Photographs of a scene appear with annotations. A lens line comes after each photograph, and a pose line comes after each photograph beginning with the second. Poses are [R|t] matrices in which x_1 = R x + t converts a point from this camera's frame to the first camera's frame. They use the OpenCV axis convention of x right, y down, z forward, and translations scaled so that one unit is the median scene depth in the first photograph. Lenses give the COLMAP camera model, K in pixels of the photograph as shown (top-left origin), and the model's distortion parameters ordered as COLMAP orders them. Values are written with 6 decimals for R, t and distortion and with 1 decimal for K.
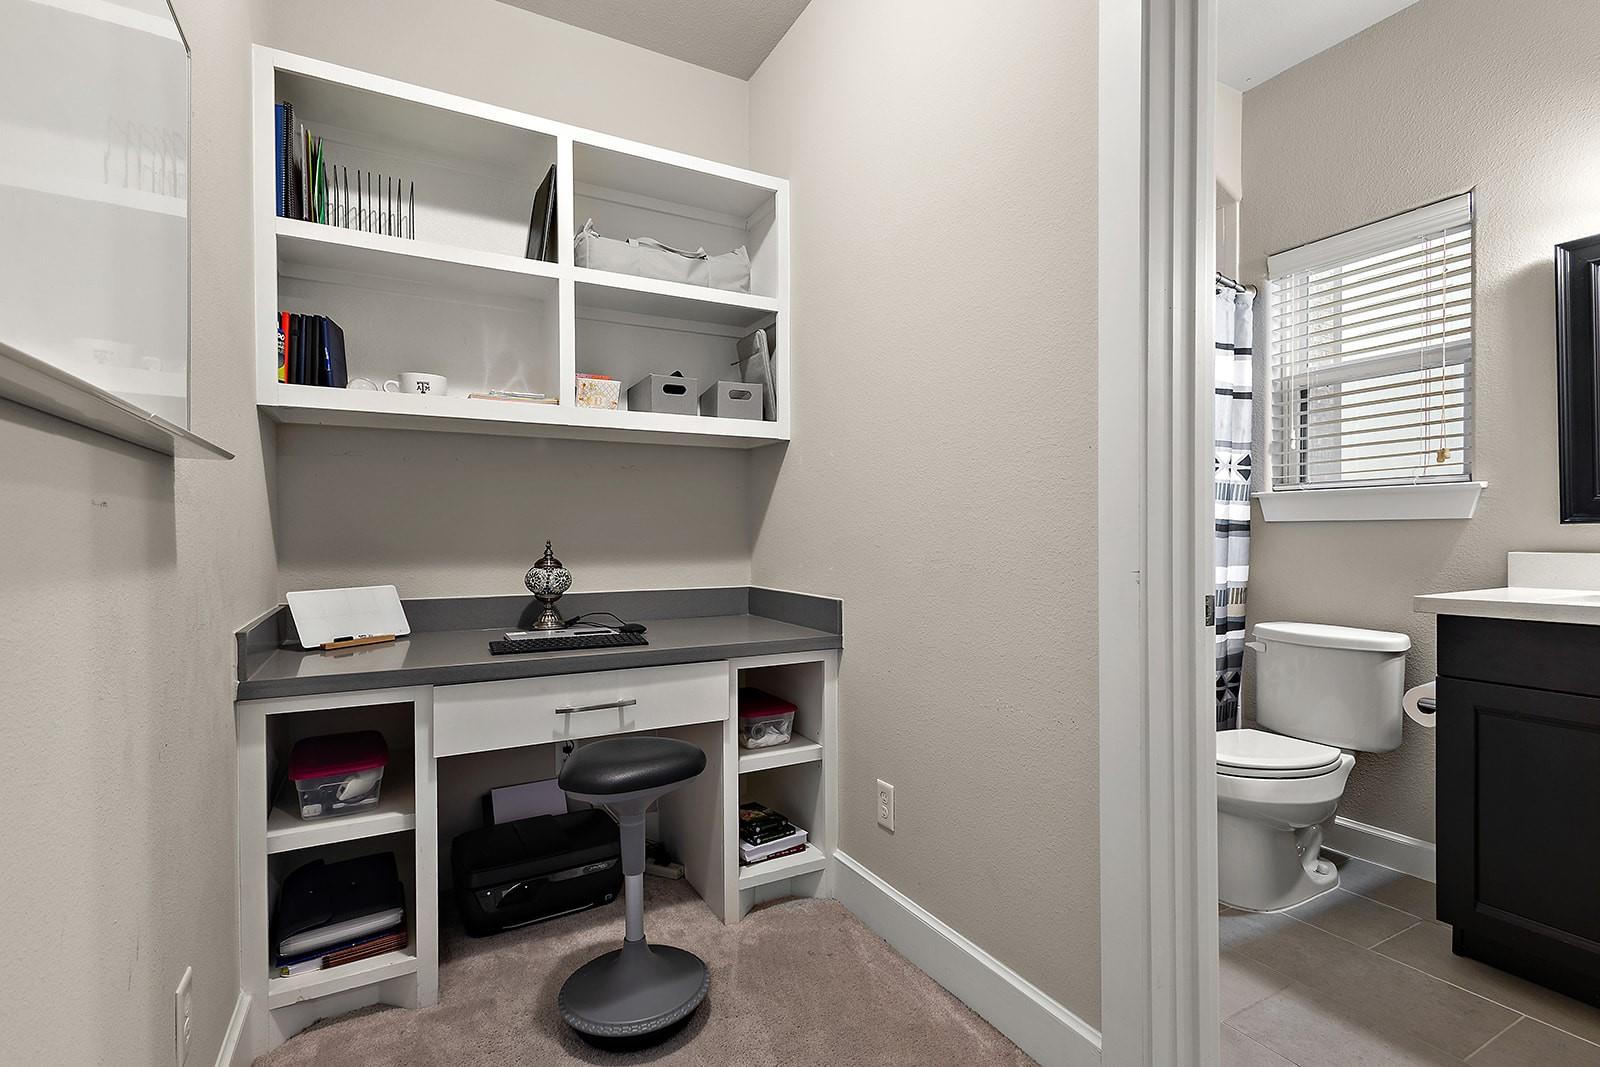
lens RADIAL K [[741.5, 0, 803.7], [0, 741.5, 537.1], [0, 0, 1]] dist [0.011914, -0.003582]
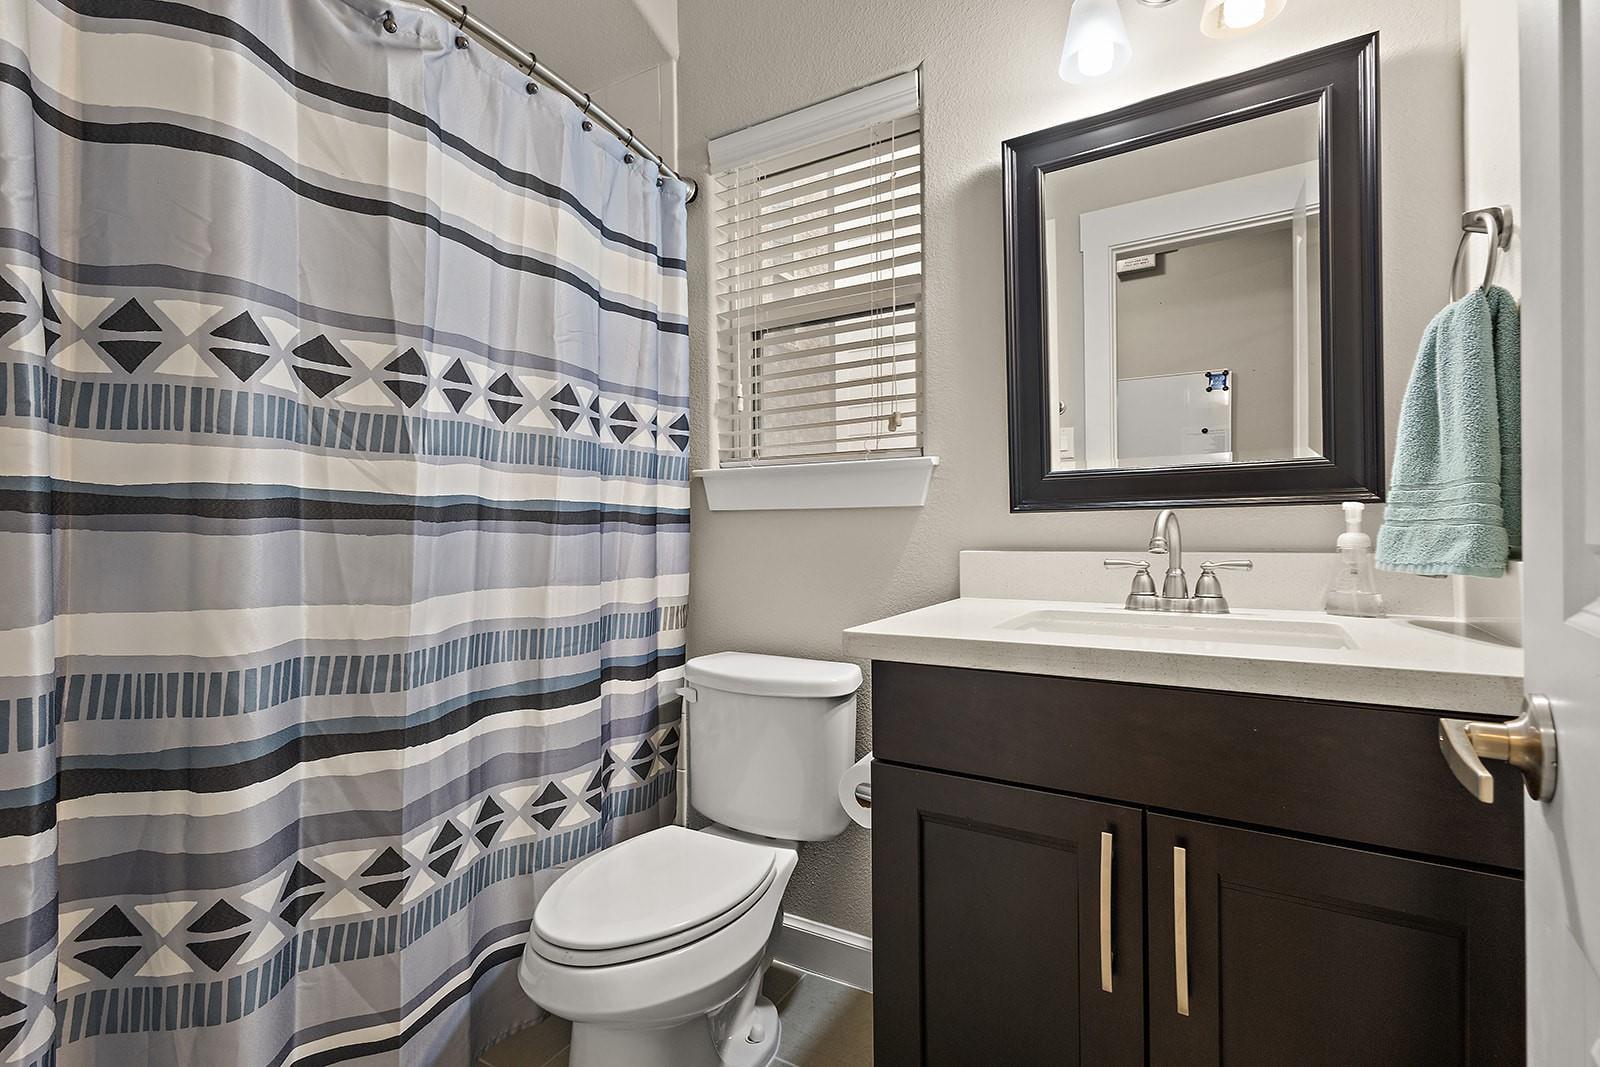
lens RADIAL K [[741.5, 0, 797.5], [0, 741.5, 528.2], [0, 0, 1]] dist [0.011914, -0.003582]
pose [[0.861798, -0.009244, 0.507167, 0.345582], [0.009651, 0.999952, 0.001826, -0.004732], [-0.507159, 0.003321, 0.861846, 0.358266]]
